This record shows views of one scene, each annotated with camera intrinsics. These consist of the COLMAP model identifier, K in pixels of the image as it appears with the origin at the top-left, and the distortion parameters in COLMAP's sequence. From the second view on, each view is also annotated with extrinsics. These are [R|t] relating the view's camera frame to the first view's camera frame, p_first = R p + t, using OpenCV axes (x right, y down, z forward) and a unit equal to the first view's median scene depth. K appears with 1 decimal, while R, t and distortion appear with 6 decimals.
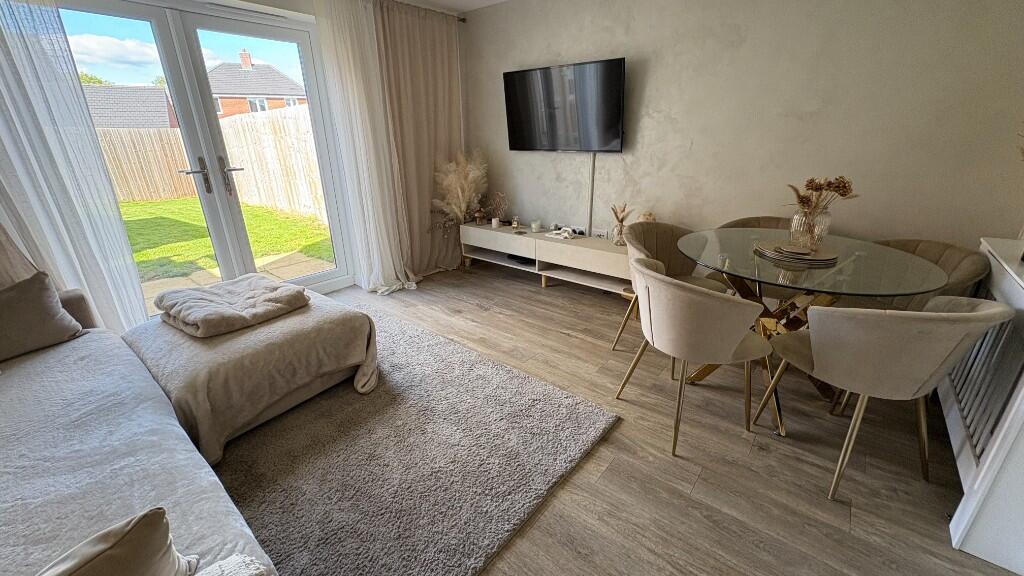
lens RADIAL K [[407.4, 0, 516.7], [0, 407.4, 287.3], [0, 0, 1]] dist [0.001544, -0.000261]
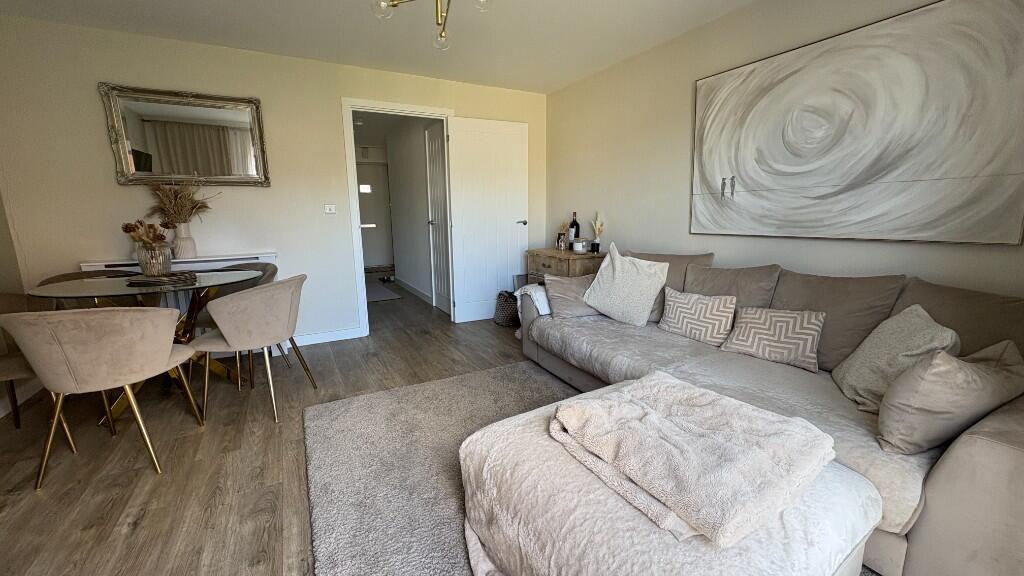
lens RADIAL K [[407.4, 0, 511.9], [0, 407.4, 287.1], [0, 0, 1]] dist [0.001544, -0.000261]
pose [[-0.924283, -0.052777, 0.378042, -0.596954], [0.154729, 0.853574, 0.497464, -0.391067], [-0.348941, 0.518292, -0.780778, 1.231088]]
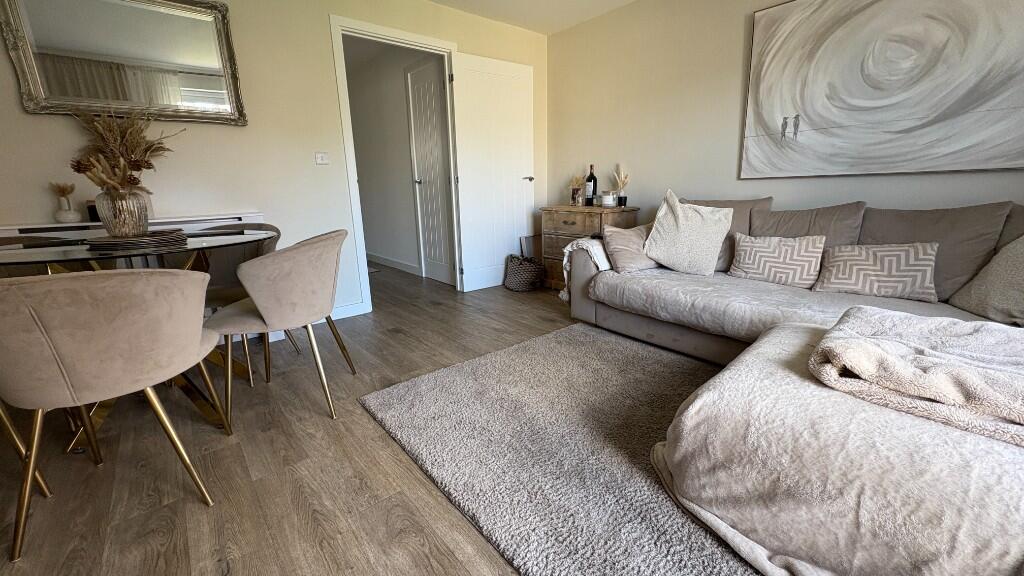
lens RADIAL K [[407.4, 0, 511.8], [0, 407.4, 287.1], [0, 0, 1]] dist [0.001544, -0.000261]
pose [[-0.981112, -0.017690, 0.192630, -0.222084], [0.097035, 0.816452, 0.569201, -0.322173], [-0.167342, 0.577142, -0.799315, 1.242589]]
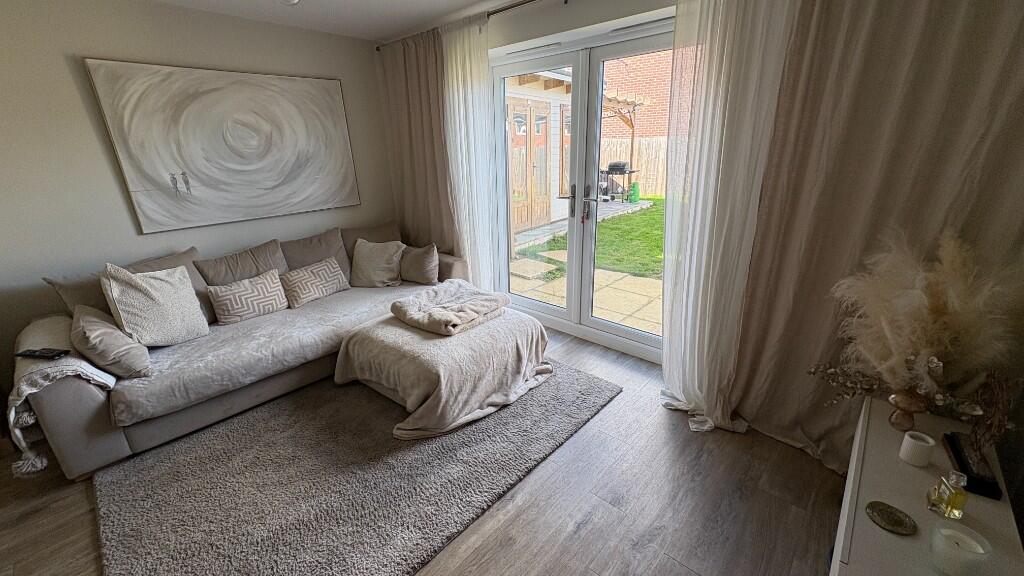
lens RADIAL K [[407.4, 0, 511.2], [0, 407.4, 287.3], [0, 0, 1]] dist [0.001544, -0.000261]
pose [[-0.060708, 0.335025, -0.940251, 0.369199], [-0.338416, 0.879288, 0.335153, -0.421831], [0.939036, 0.338542, 0.059998, 0.944404]]
